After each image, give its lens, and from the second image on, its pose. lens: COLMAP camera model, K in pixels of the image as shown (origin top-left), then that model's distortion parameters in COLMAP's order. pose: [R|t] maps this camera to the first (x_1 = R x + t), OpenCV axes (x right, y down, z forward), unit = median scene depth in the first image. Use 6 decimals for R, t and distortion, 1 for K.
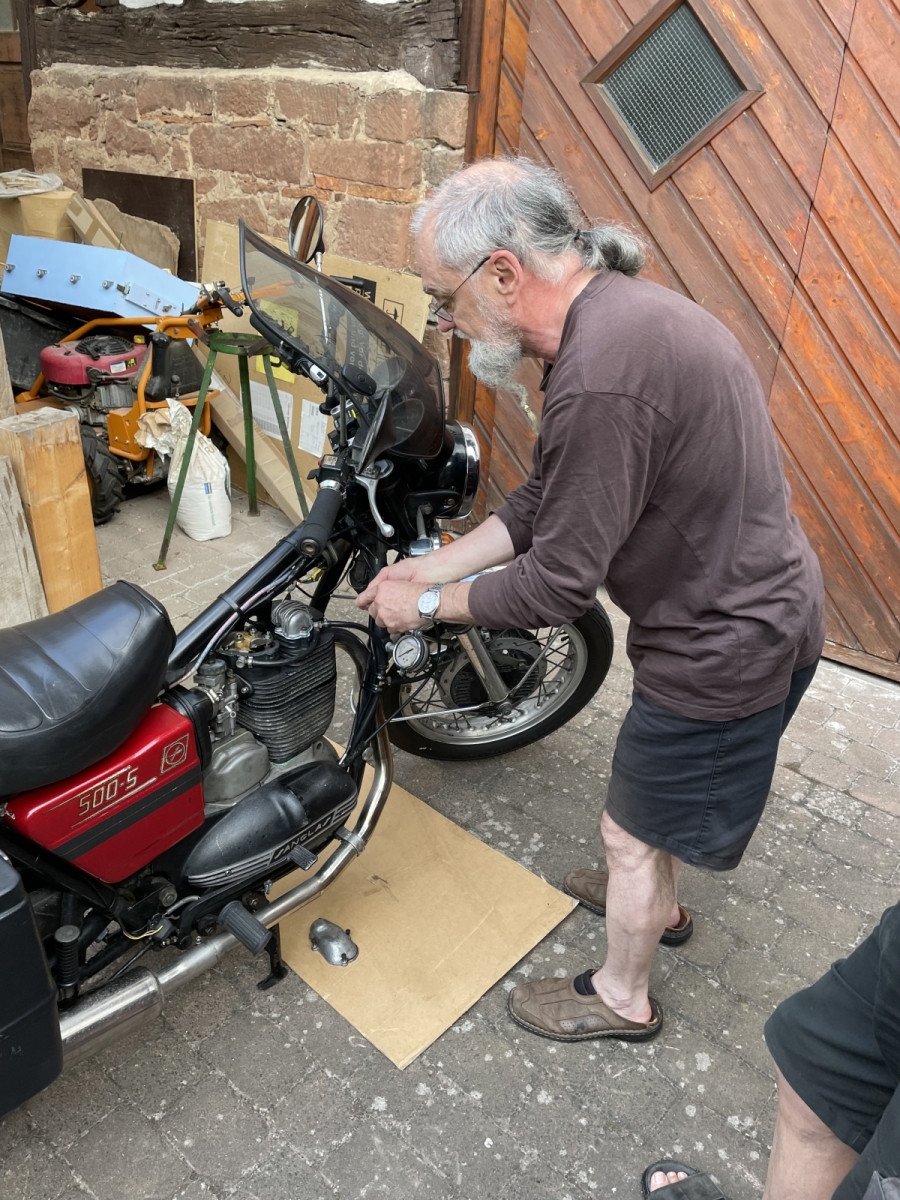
lens RADIAL K [[919.4, 0, 450.0], [0, 919.4, 600.0], [0, 0, 1]] dist [0.094471, -0.120263]
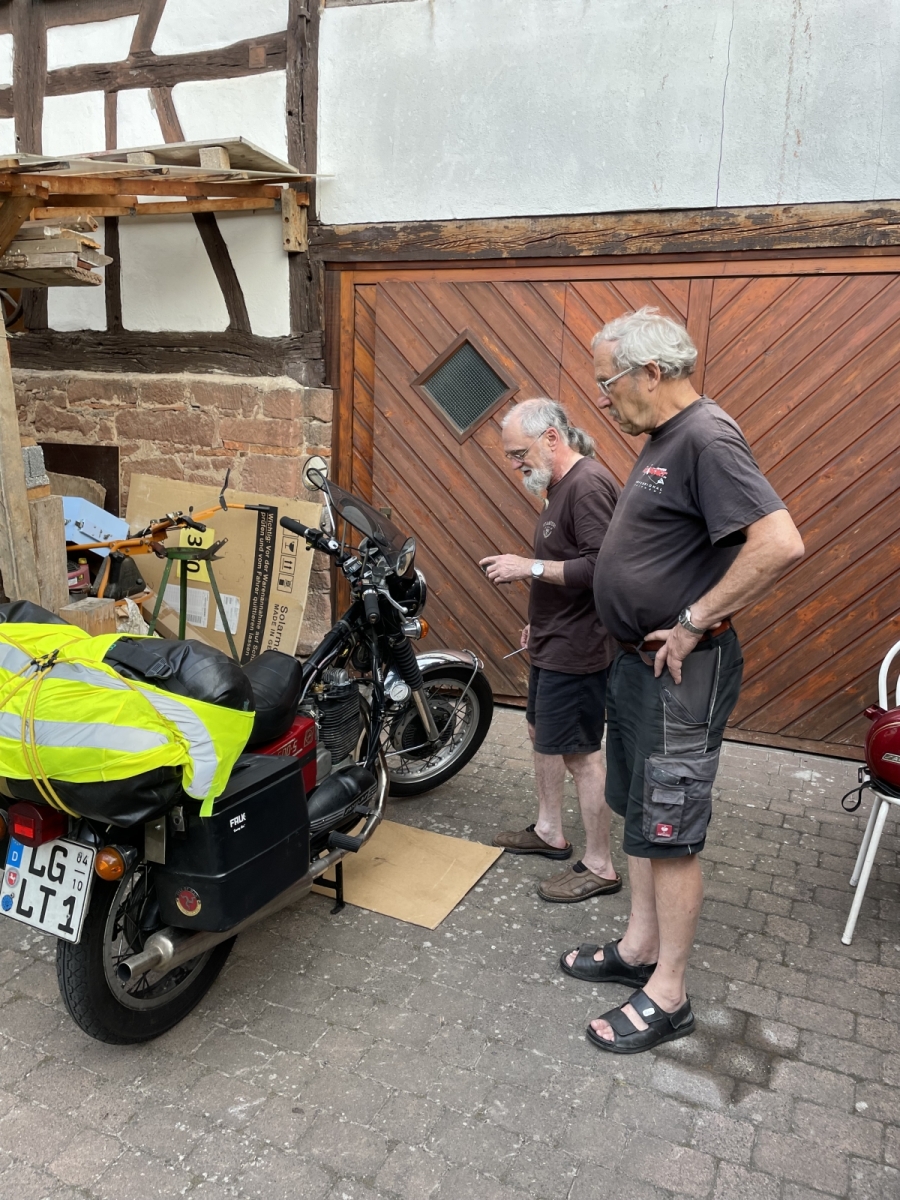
lens RADIAL K [[919.4, 0, 450.0], [0, 919.4, 600.0], [0, 0, 1]] dist [0.094471, -0.120263]
pose [[0.961347, -0.082032, 0.262837, -0.218883], [0.142237, 0.965309, -0.218969, 0.155412], [-0.235756, 0.247891, 0.939664, -0.391831]]
